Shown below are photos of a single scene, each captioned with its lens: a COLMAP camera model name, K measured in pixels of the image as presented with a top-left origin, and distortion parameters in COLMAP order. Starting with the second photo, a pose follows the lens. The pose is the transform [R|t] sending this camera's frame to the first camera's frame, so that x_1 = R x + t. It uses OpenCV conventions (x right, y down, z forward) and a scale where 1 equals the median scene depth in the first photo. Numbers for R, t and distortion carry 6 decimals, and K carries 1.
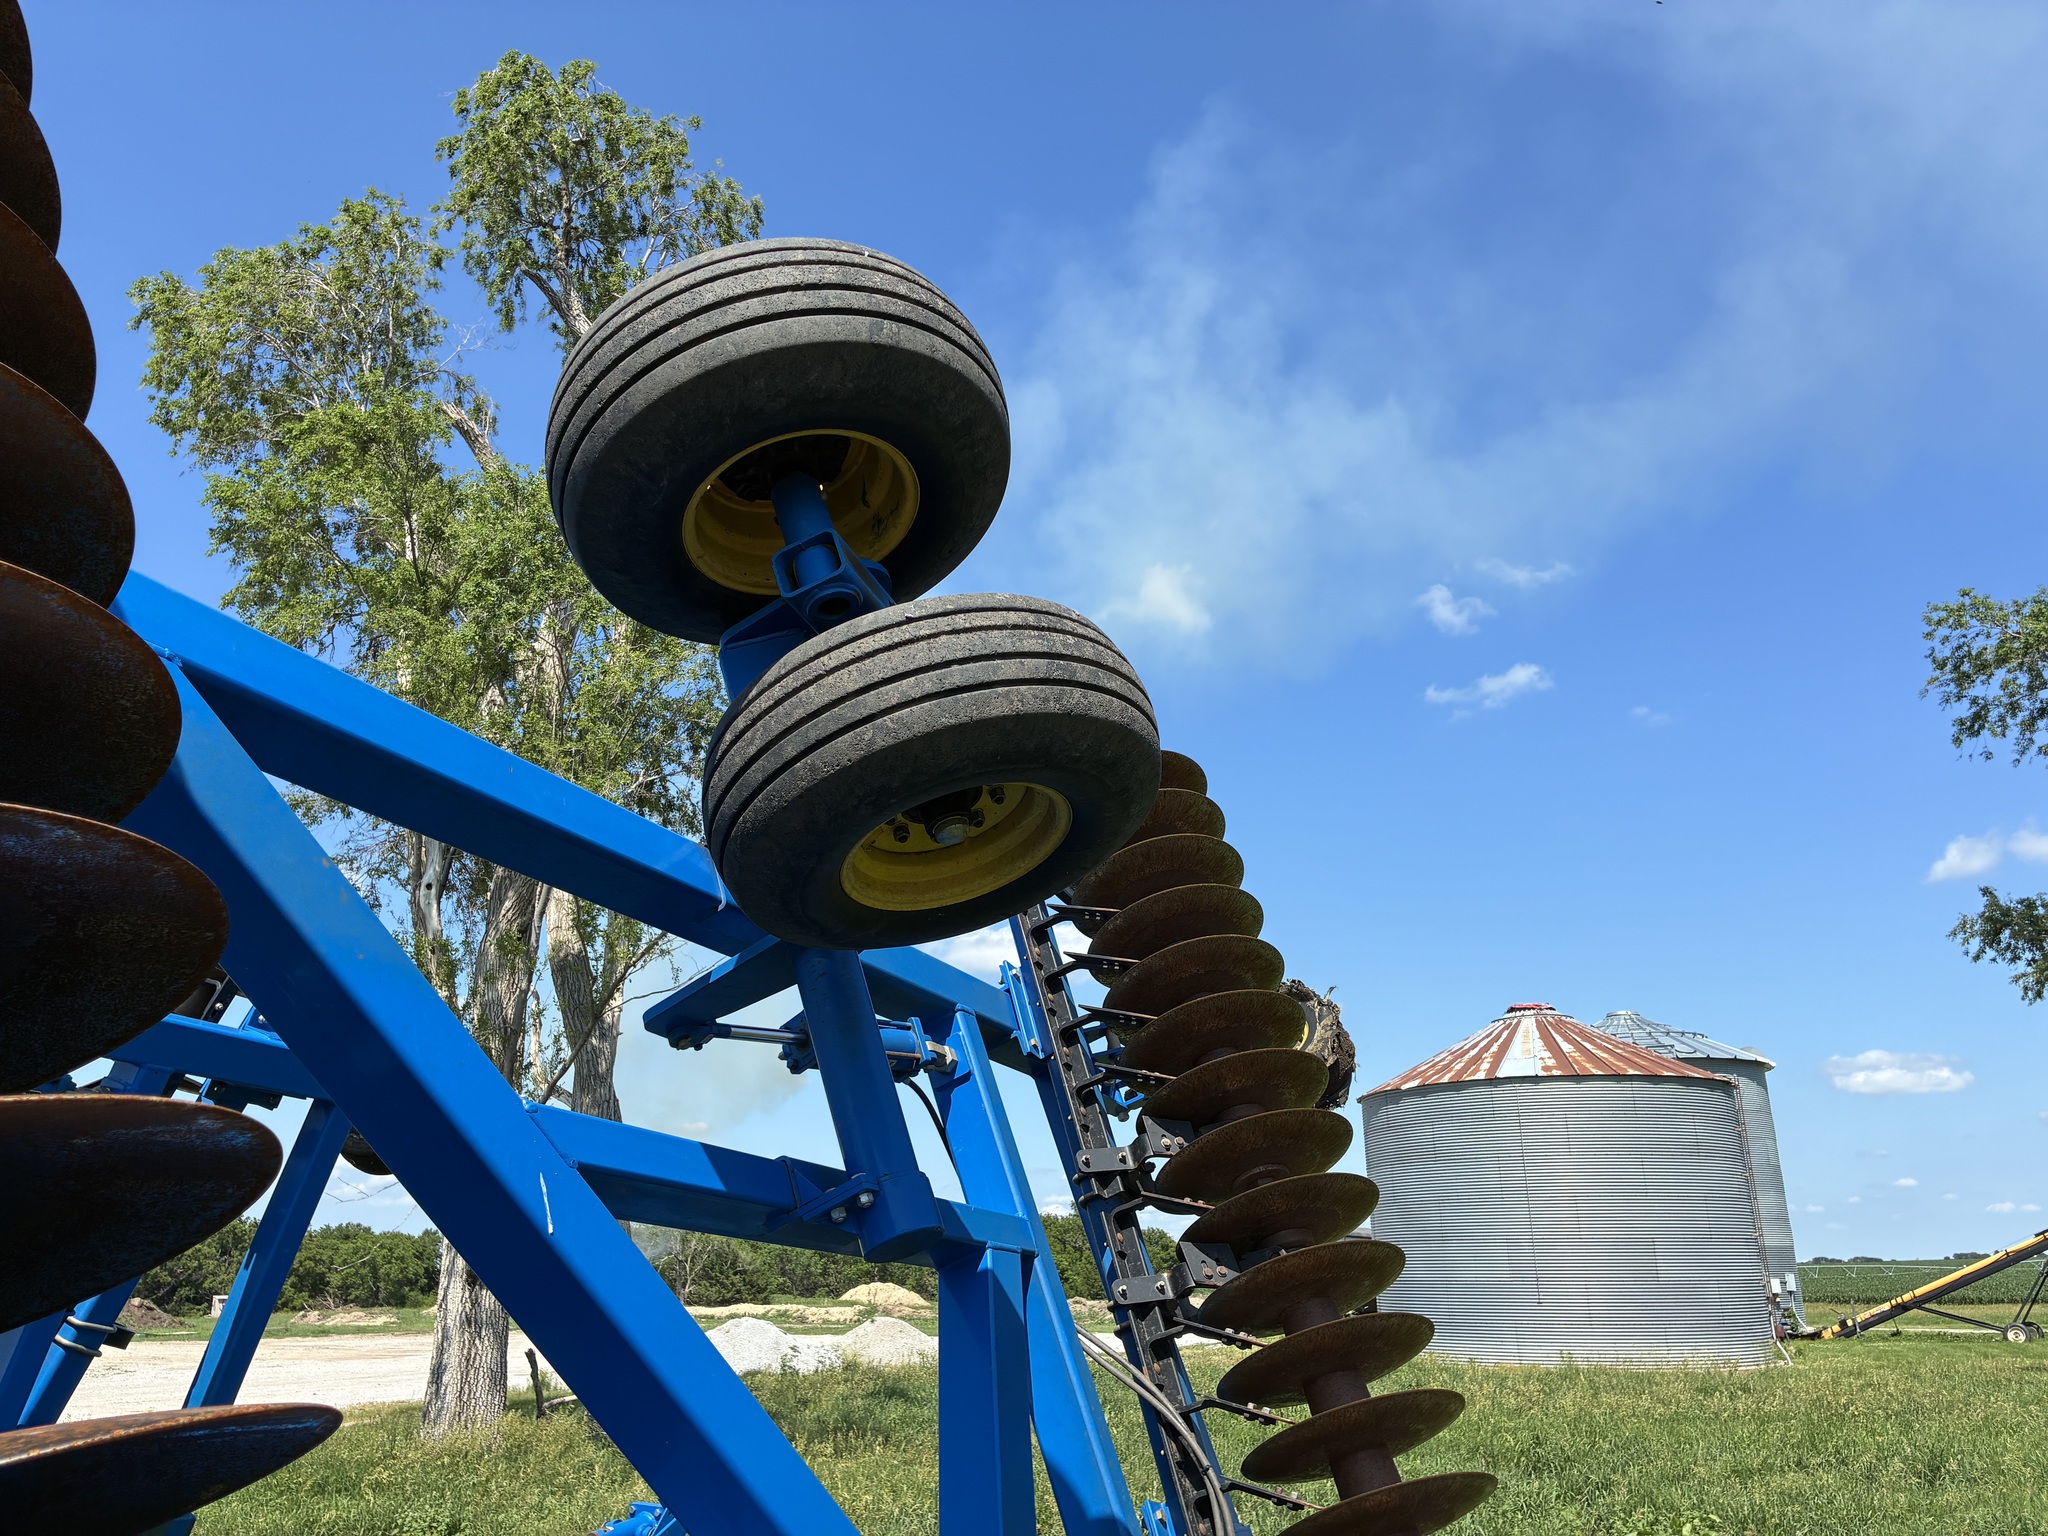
lens RADIAL K [[1449.8, 0, 1128.2], [0, 1449.8, 765.3], [0, 0, 1]] dist [0.067962, -0.117677]
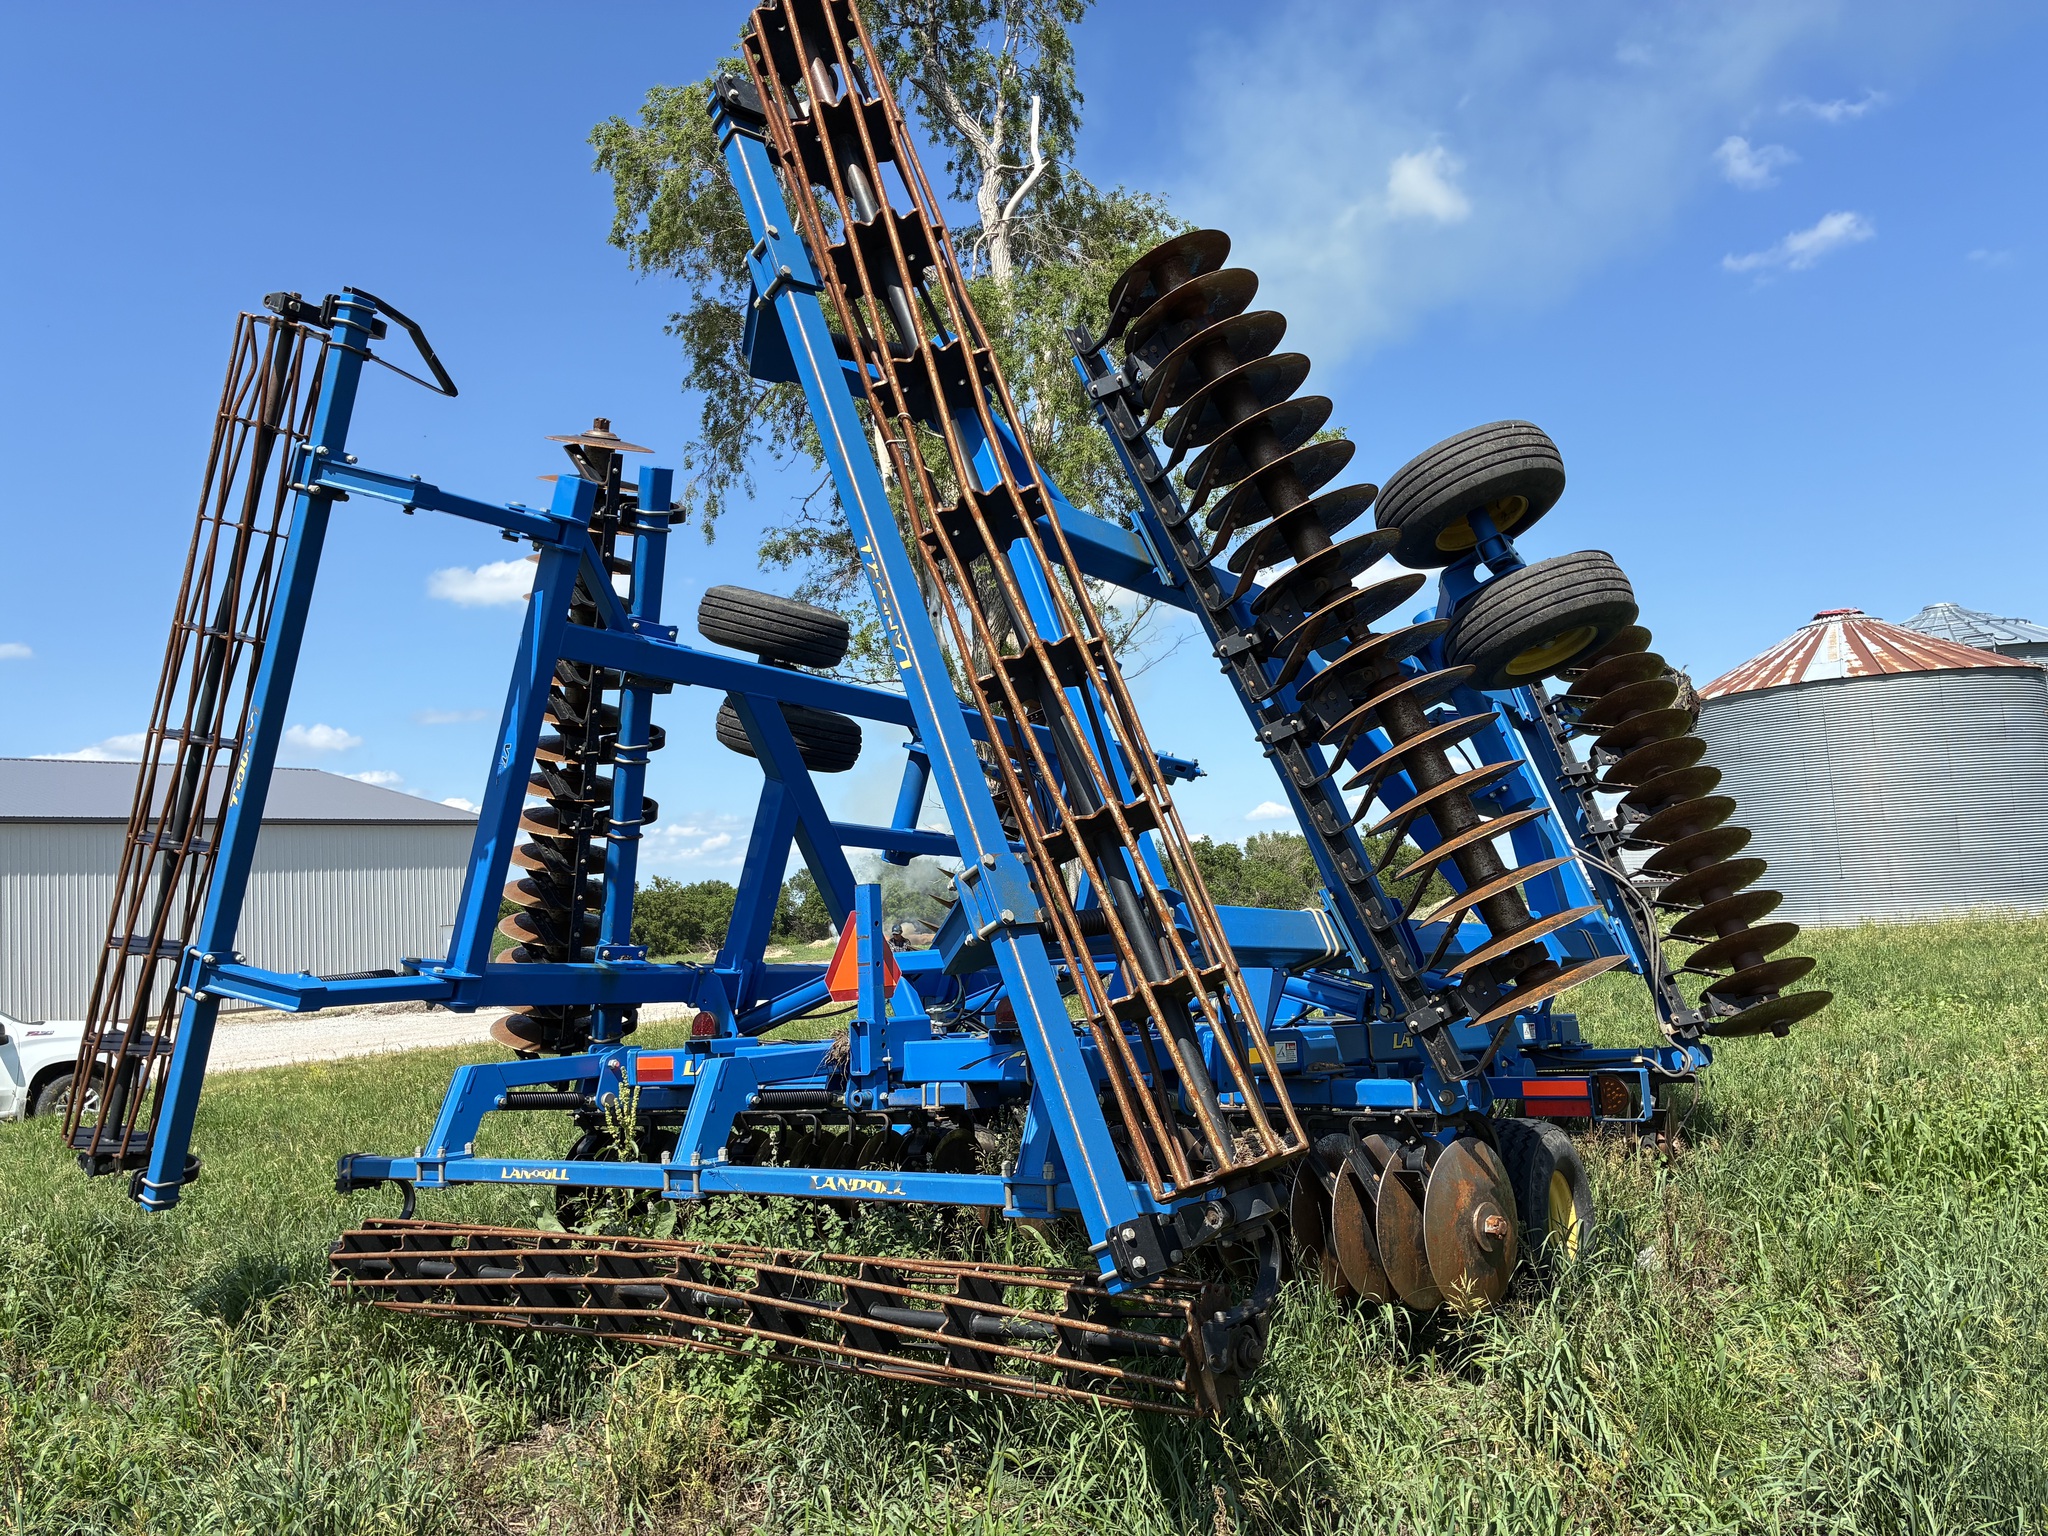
lens RADIAL K [[1449.8, 0, 1128.2], [0, 1449.8, 765.3], [0, 0, 1]] dist [0.067962, -0.117677]
pose [[0.978942, -0.066679, -0.192942, -0.025899], [0.111660, 0.966130, 0.232648, -0.030032], [0.170894, -0.249292, 0.953231, -0.113207]]
